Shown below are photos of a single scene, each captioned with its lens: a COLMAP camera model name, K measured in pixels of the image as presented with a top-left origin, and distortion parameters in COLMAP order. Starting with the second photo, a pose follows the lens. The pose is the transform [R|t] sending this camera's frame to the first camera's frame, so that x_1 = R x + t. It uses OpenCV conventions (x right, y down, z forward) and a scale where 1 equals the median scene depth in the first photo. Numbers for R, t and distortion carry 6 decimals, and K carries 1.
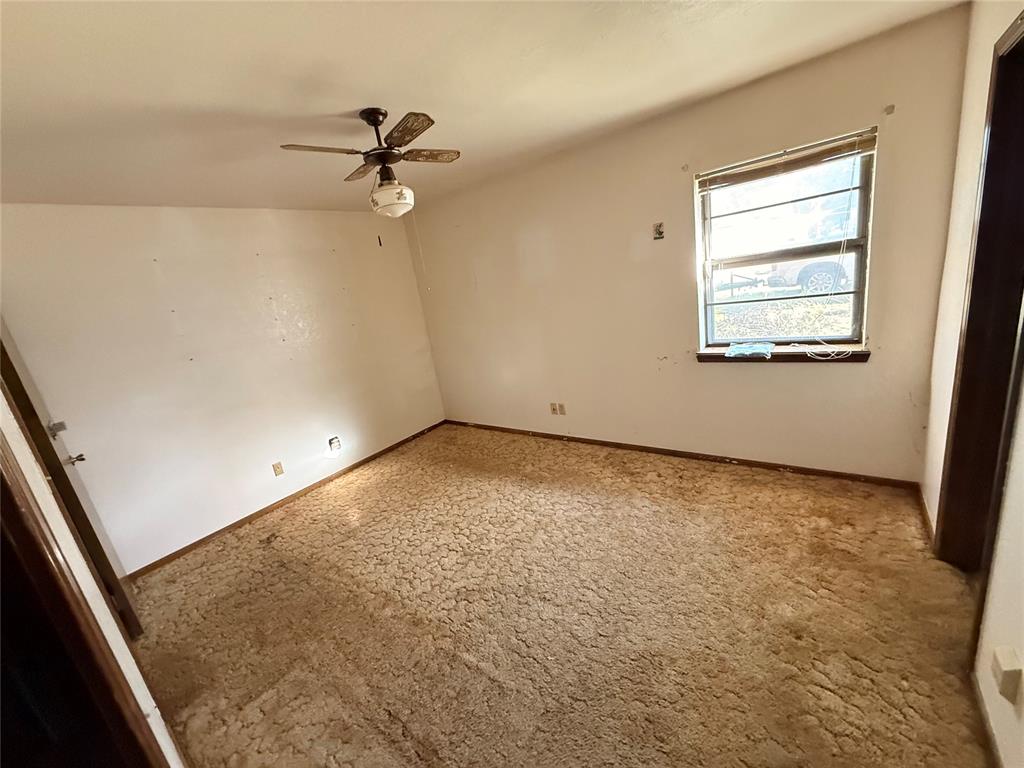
lens RADIAL K [[412.6, 0, 513.9], [0, 412.6, 386.1], [0, 0, 1]] dist [0.000642, 0.000847]
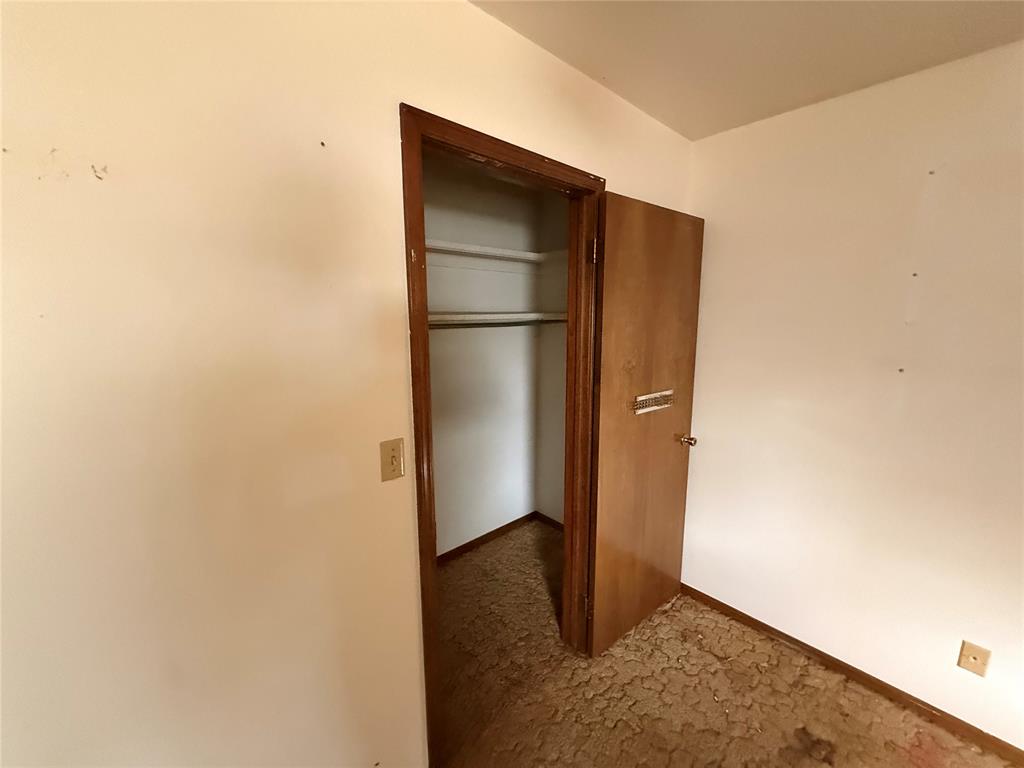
lens RADIAL K [[412.6, 0, 512.4], [0, 412.6, 387.7], [0, 0, 1]] dist [0.000642, 0.000847]
pose [[-0.167620, 0.329928, -0.929005, -0.217189], [-0.223076, 0.905203, 0.361724, -0.113774], [0.960282, 0.267871, -0.078131, 0.579354]]
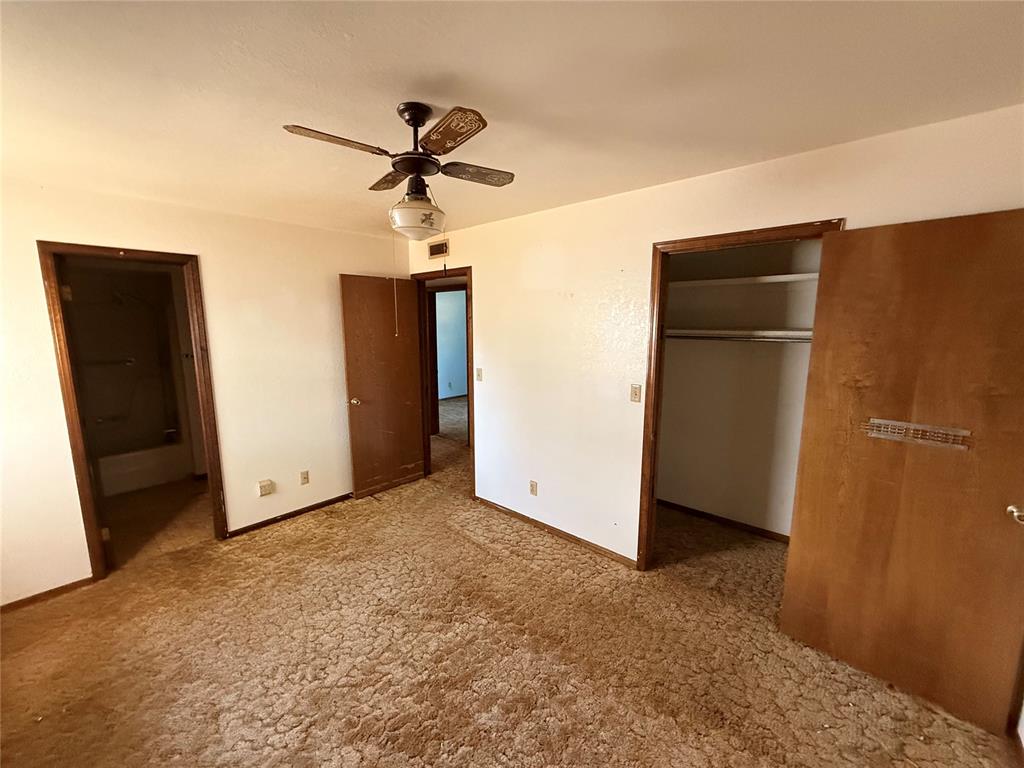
lens RADIAL K [[412.6, 0, 506.2], [0, 412.6, 387.4], [0, 0, 1]] dist [0.000642, 0.000847]
pose [[-0.981503, 0.151812, 0.116639, -0.361039], [0.185471, 0.905035, 0.382768, -0.288269], [-0.047454, 0.397322, -0.916452, 1.256868]]
